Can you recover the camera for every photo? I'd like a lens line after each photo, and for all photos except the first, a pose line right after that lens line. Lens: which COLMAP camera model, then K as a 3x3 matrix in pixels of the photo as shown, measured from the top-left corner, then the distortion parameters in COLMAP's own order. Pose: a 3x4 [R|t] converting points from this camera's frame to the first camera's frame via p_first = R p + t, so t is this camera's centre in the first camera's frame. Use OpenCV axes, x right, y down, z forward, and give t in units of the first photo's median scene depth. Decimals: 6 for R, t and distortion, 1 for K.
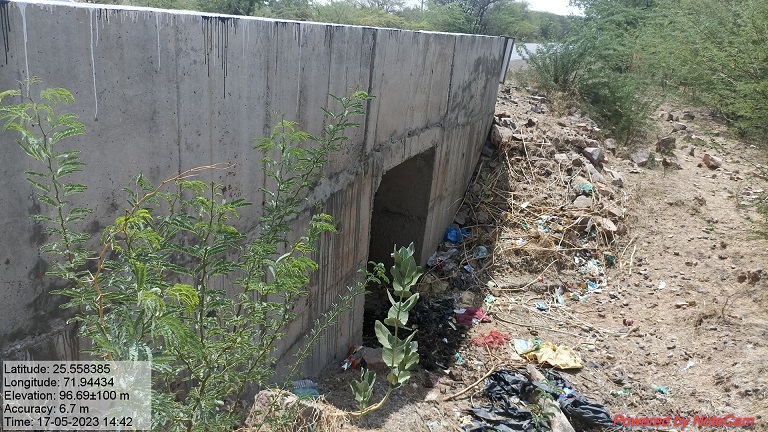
lens RADIAL K [[616.6, 0, 384.6], [0, 616.6, 215.9], [0, 0, 1]] dist [0.010298, -0.011344]
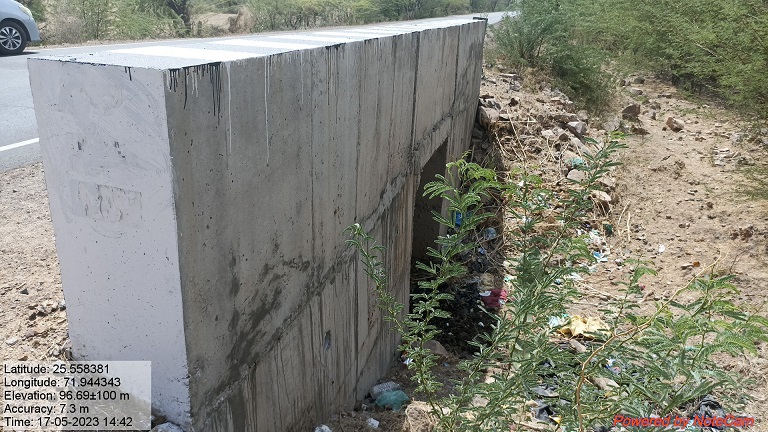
lens RADIAL K [[616.6, 0, 380.9], [0, 616.6, 214.3], [0, 0, 1]] dist [0.010298, -0.011344]
pose [[0.990363, -0.093092, 0.102547, -0.131290], [0.089176, 0.995124, 0.042139, -0.033988], [-0.105969, -0.032588, 0.993835, -0.005997]]
